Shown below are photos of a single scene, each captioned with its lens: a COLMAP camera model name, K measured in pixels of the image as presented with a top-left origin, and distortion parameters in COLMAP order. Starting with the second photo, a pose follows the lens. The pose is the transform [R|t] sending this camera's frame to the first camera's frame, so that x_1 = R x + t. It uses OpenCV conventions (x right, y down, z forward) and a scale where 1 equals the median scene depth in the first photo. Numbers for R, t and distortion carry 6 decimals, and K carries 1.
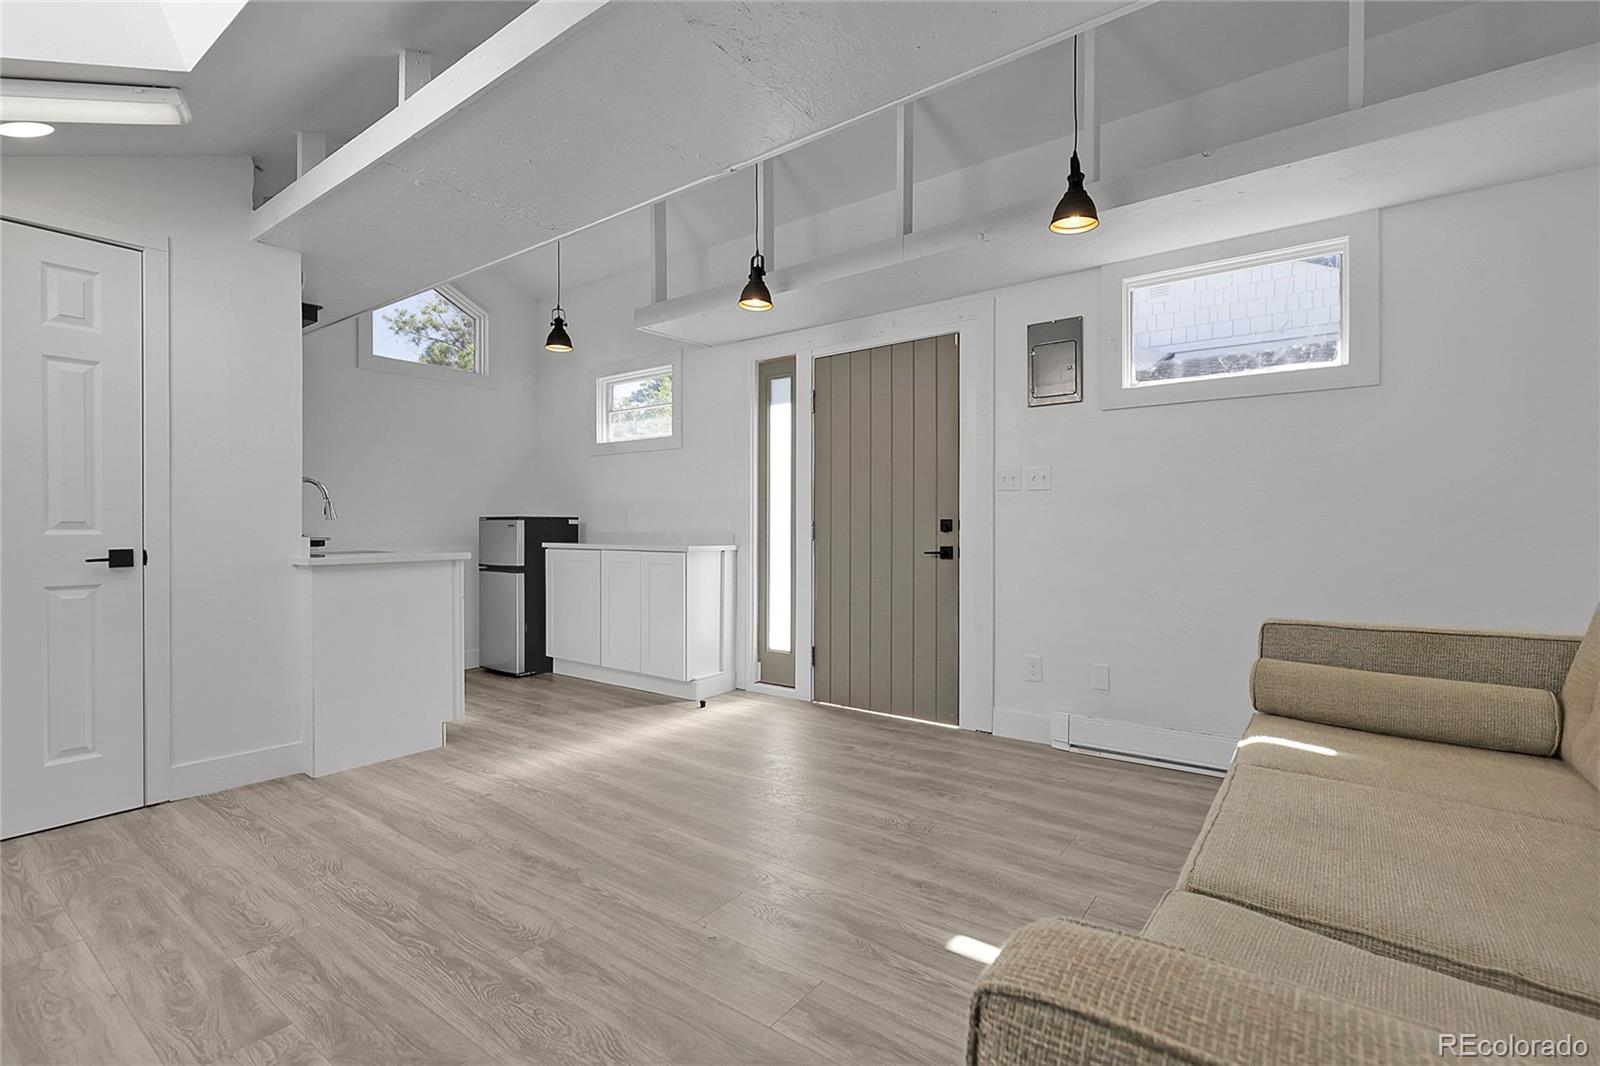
lens RADIAL K [[712.0, 0, 800.0], [0, 712.0, 533.0], [0, 0, 1]] dist [0.001015, 0.000537]
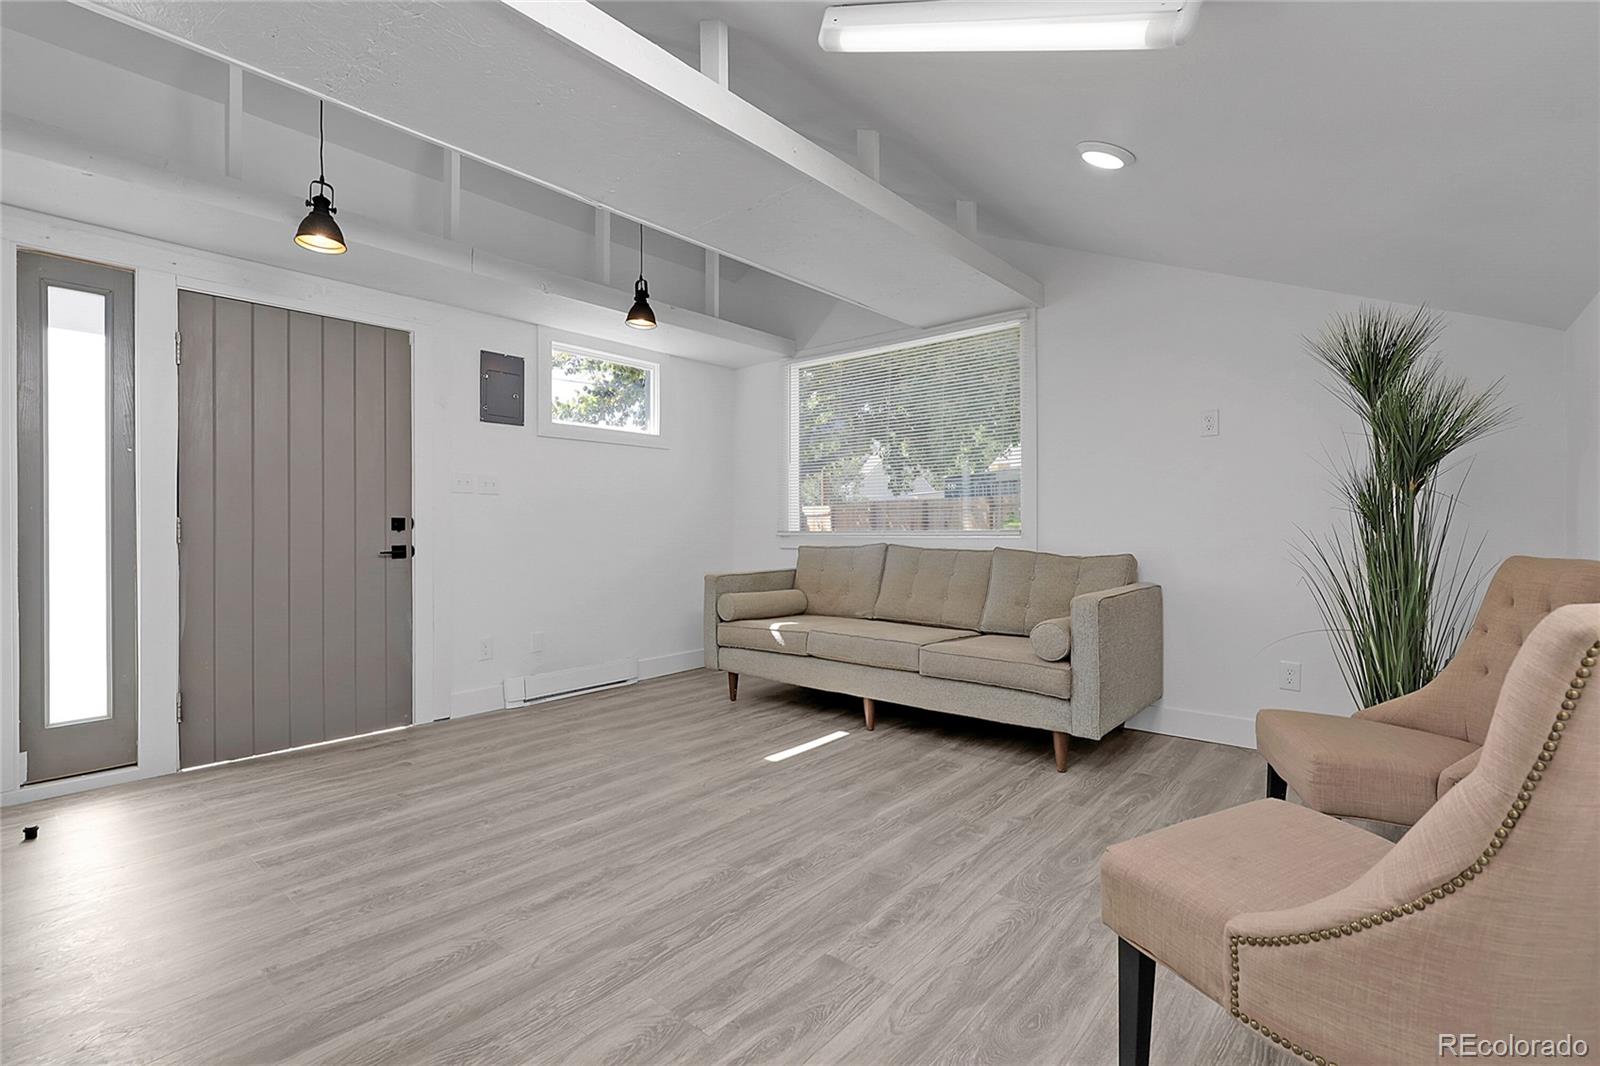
lens RADIAL K [[712.0, 0, 800.0], [0, 712.0, 533.0], [0, 0, 1]] dist [0.001015, 0.000537]
pose [[0.085396, -0.006371, 0.996327, -0.787986], [0.010578, 0.999929, 0.005487, 0.002311], [-0.996291, 0.010071, 0.085457, 0.398514]]
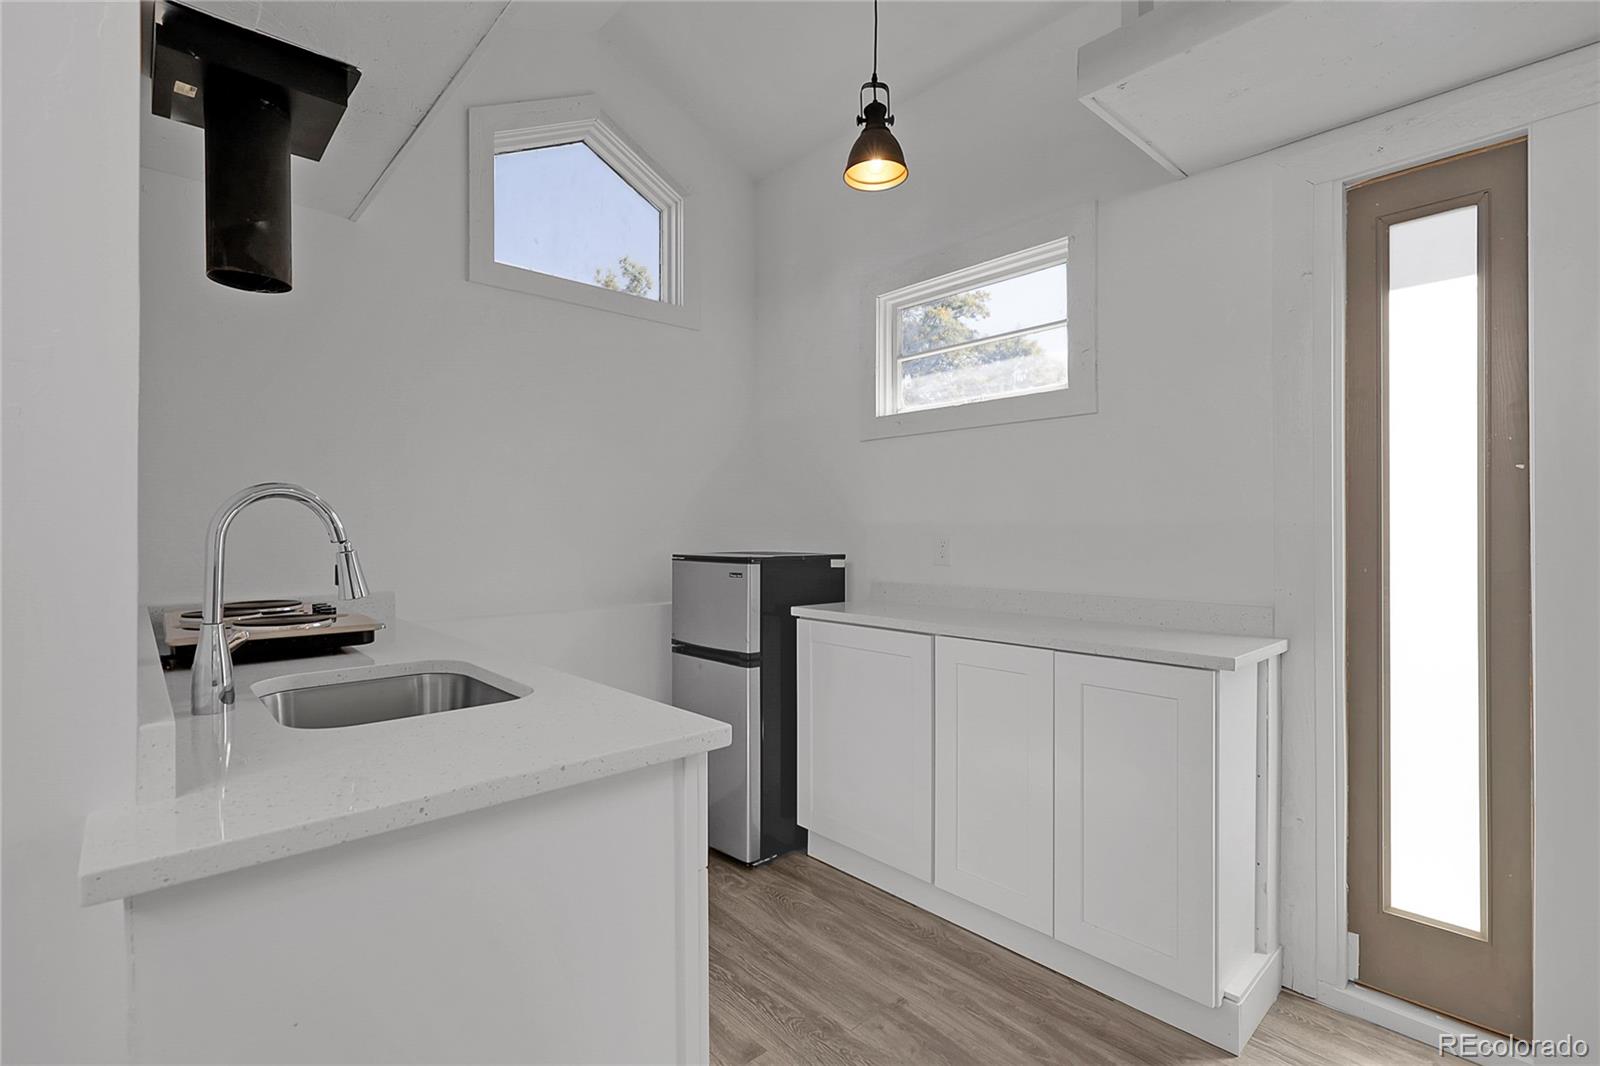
lens RADIAL K [[736.7, 0, 800.0], [0, 736.7, 533.0], [0, 0, 1]] dist [-0.001872, -0.000237]
pose [[0.981726, -0.001538, -0.190291, -0.376741], [0.000481, 0.999984, -0.005605, -0.055114], [0.190297, 0.005411, 0.981712, 0.706080]]
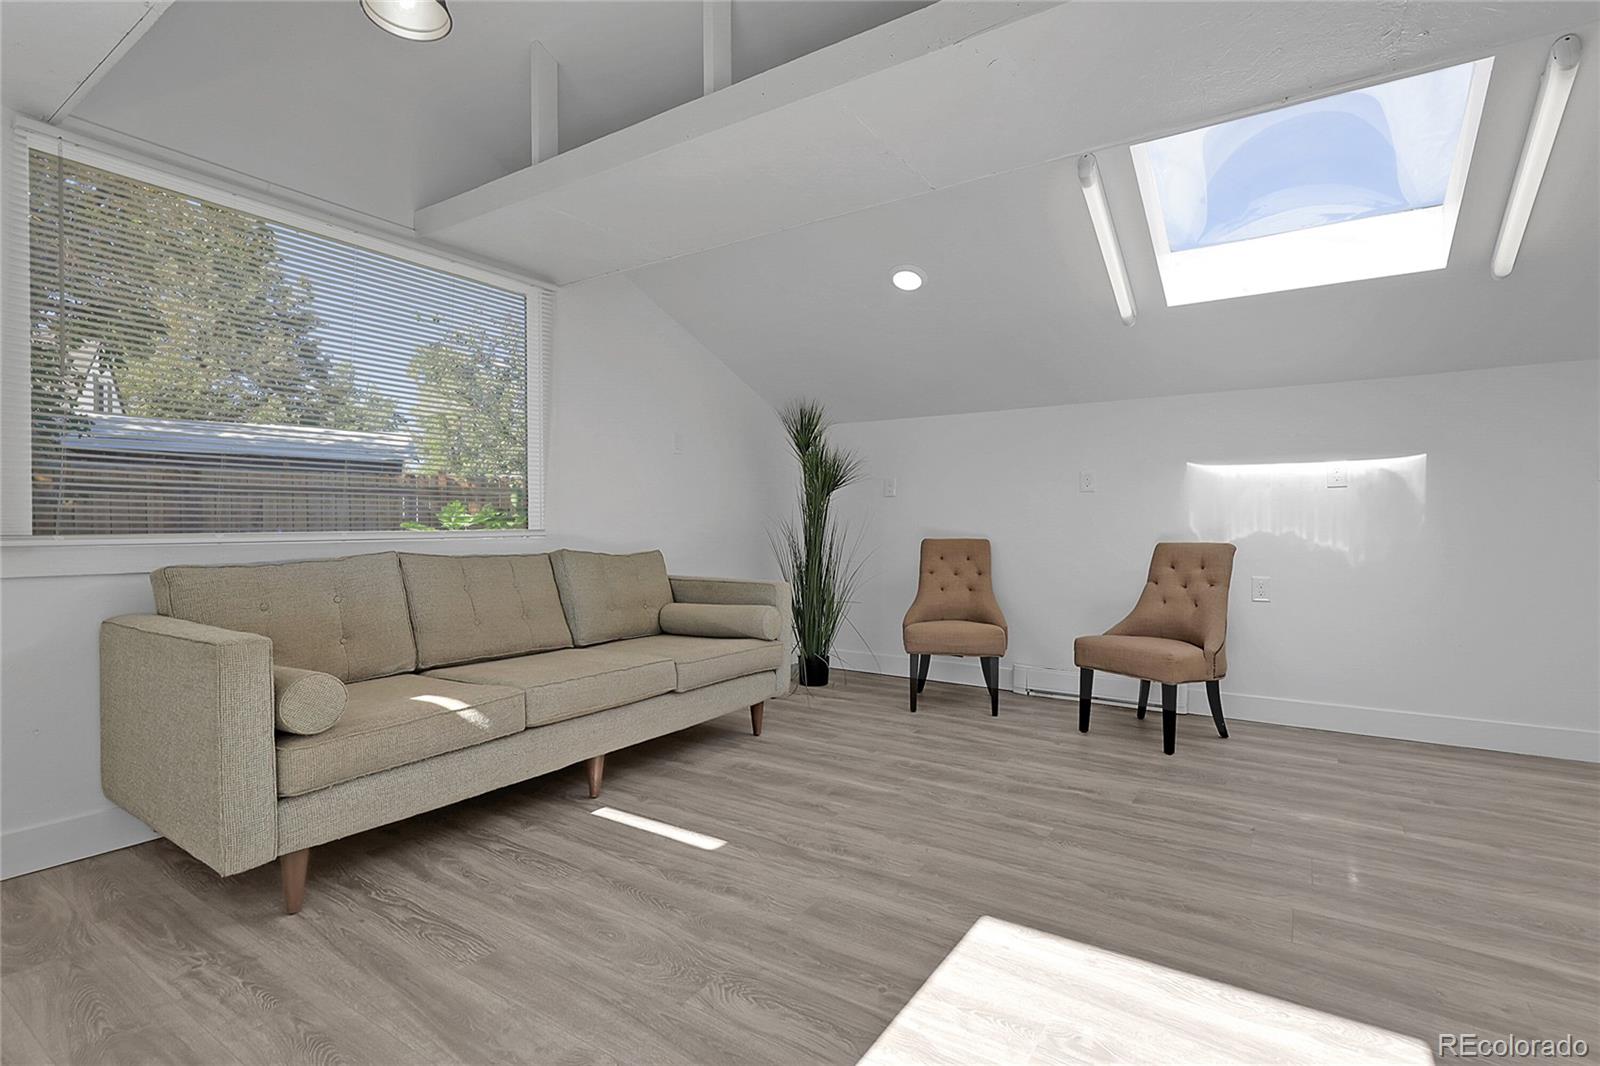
lens RADIAL K [[760.5, 0, 766.0], [0, 760.5, 535.4], [0, 0, 1]] dist [-0.004903, -0.001083]
pose [[-0.999981, 0.005529, -0.002670, 0.070332], [0.005484, 0.999850, 0.016419, 0.004796], [0.002760, 0.016404, -0.999862, 1.194393]]
